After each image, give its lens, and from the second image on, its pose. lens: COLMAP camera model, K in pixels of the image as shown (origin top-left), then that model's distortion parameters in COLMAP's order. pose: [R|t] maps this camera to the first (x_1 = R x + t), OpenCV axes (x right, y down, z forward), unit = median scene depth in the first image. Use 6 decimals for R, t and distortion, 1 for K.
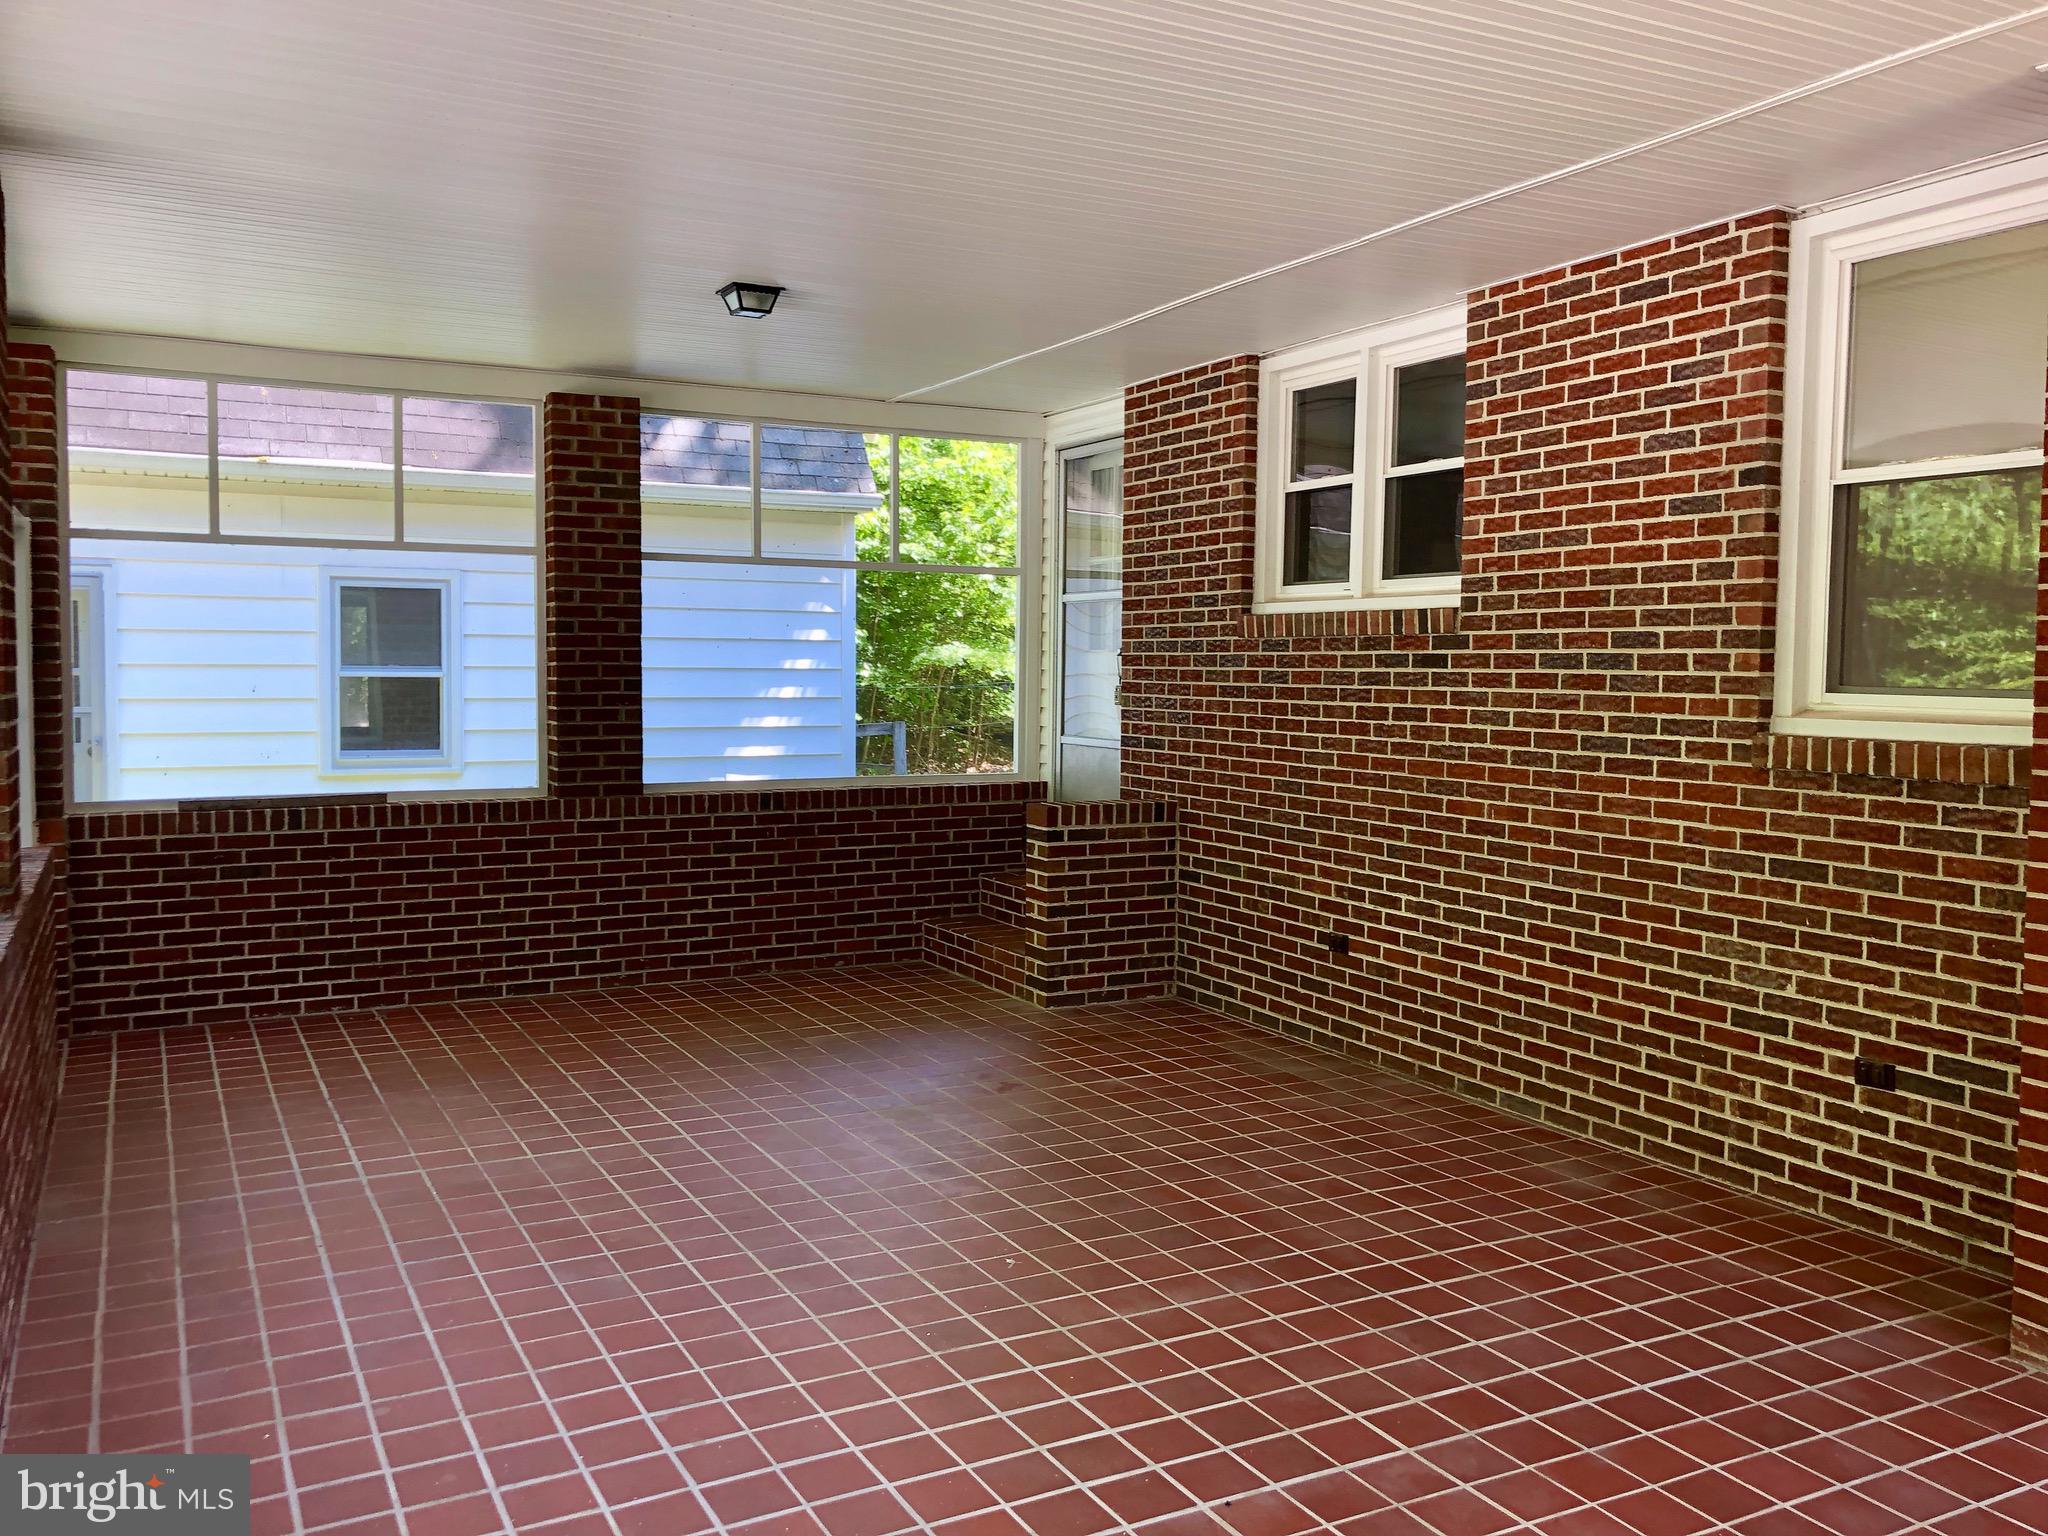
lens RADIAL K [[1684.0, 0, 1026.4], [0, 1684.0, 741.8], [0, 0, 1]] dist [0.029959, -0.015012]
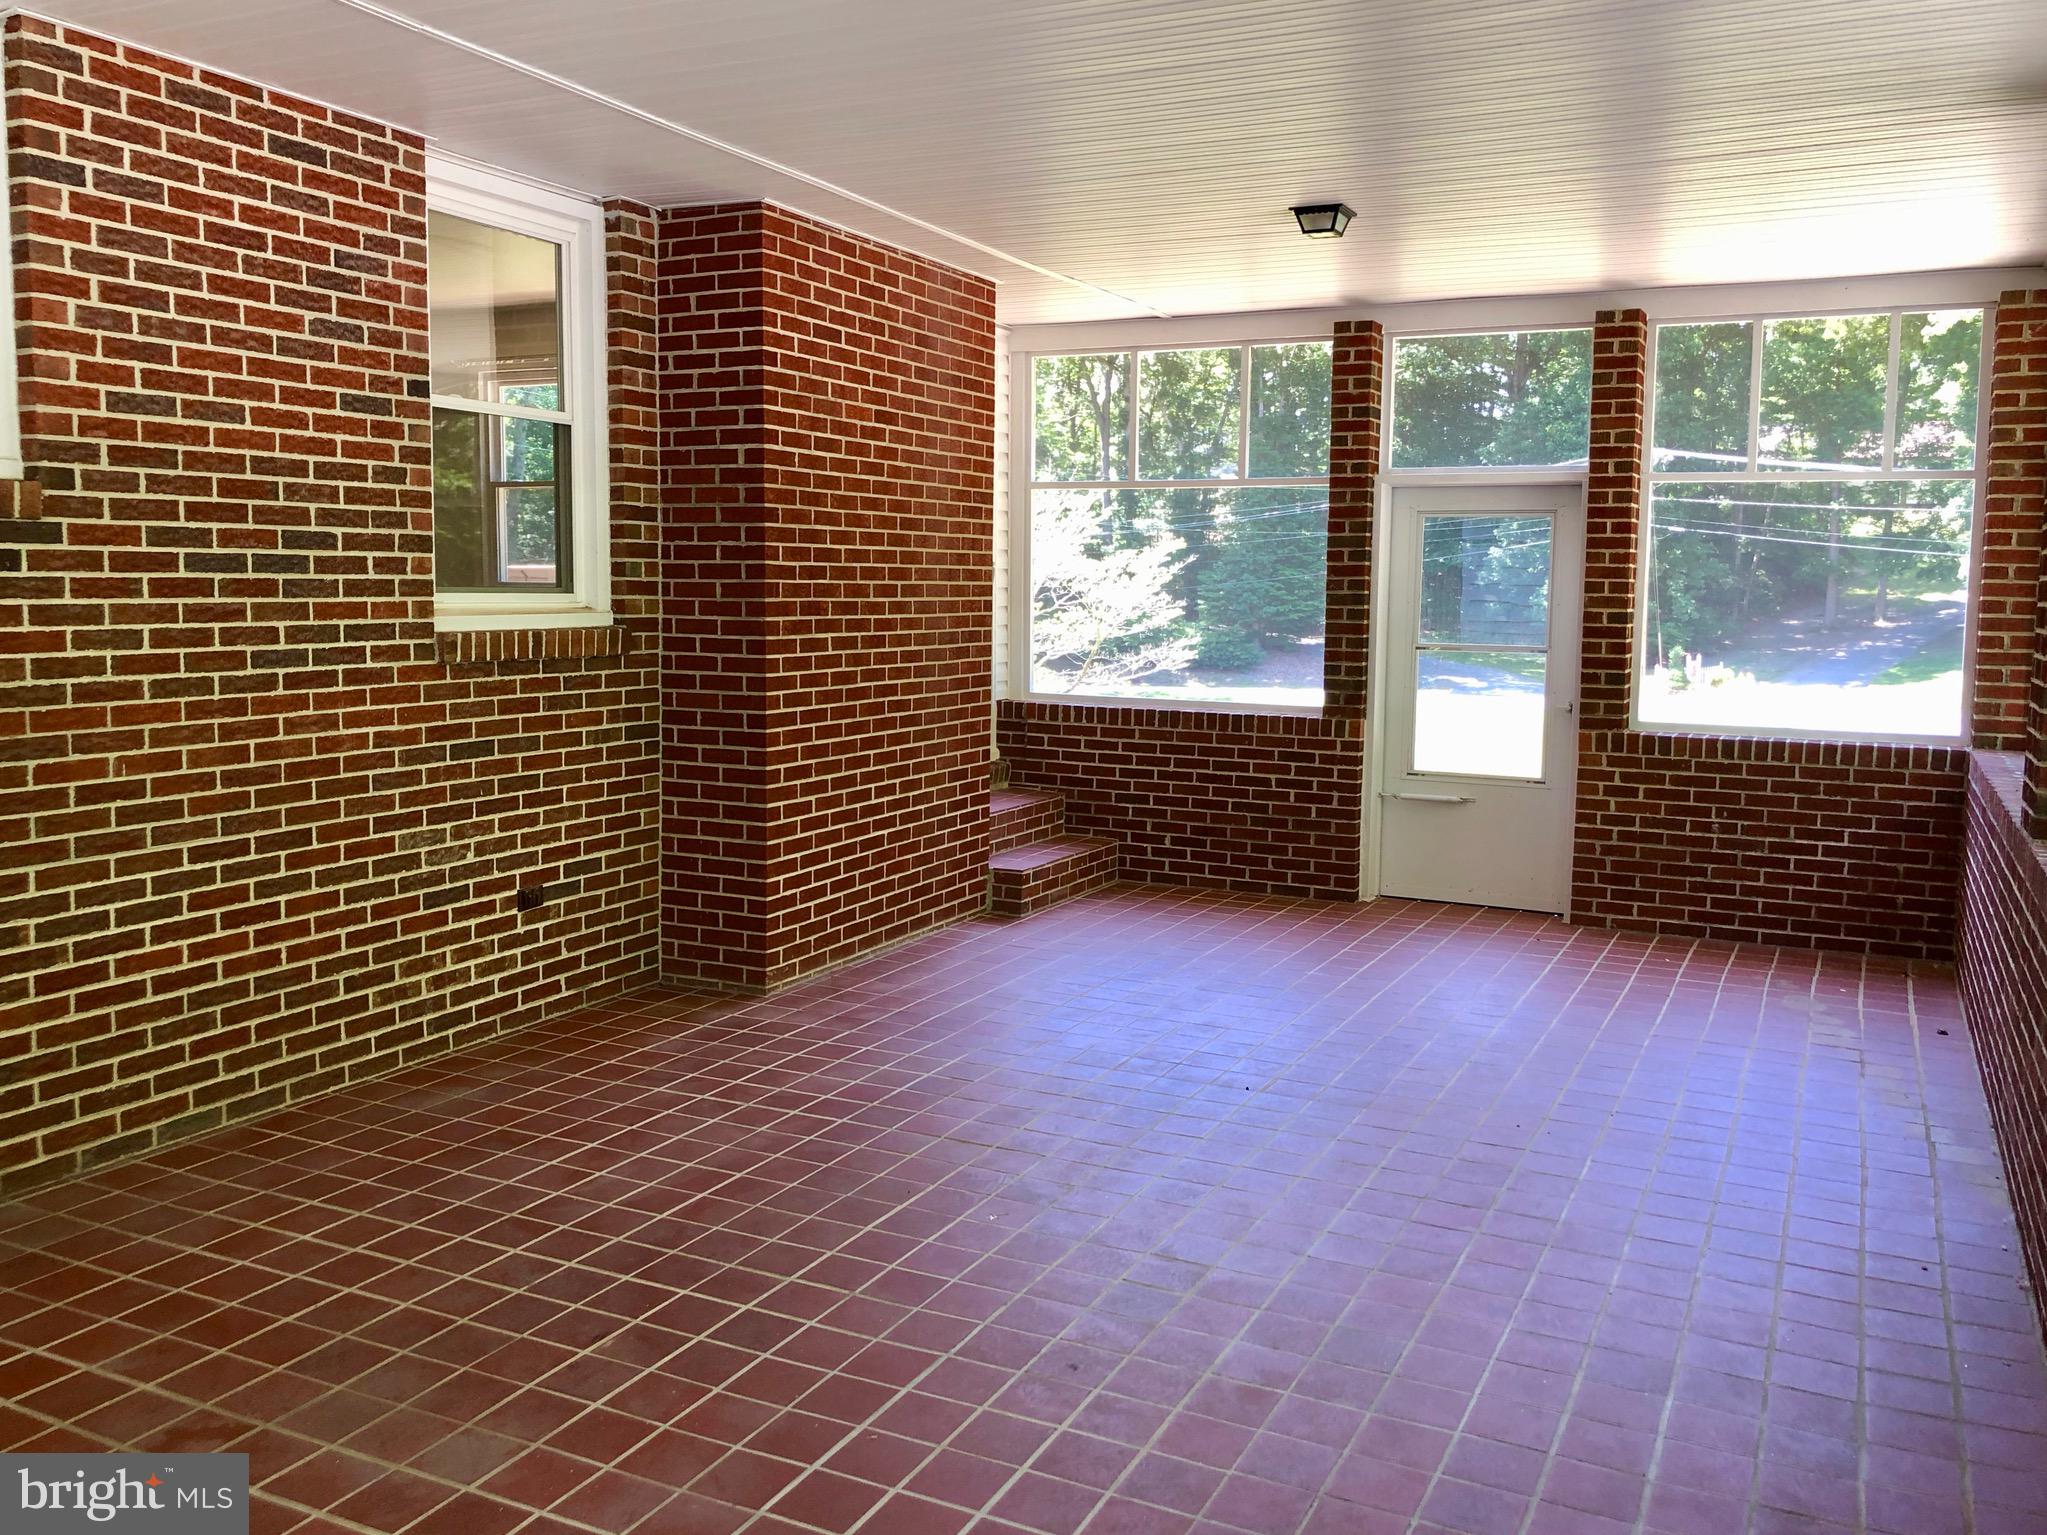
lens RADIAL K [[1683.2, 0, 1025.9], [0, 1683.2, 741.3], [0, 0, 1]] dist [0.029959, -0.015012]
pose [[-0.585607, -0.091858, 0.805373, -0.617871], [0.025815, 0.990941, 0.131794, -0.063863], [-0.810184, 0.097971, -0.577931, 1.238937]]
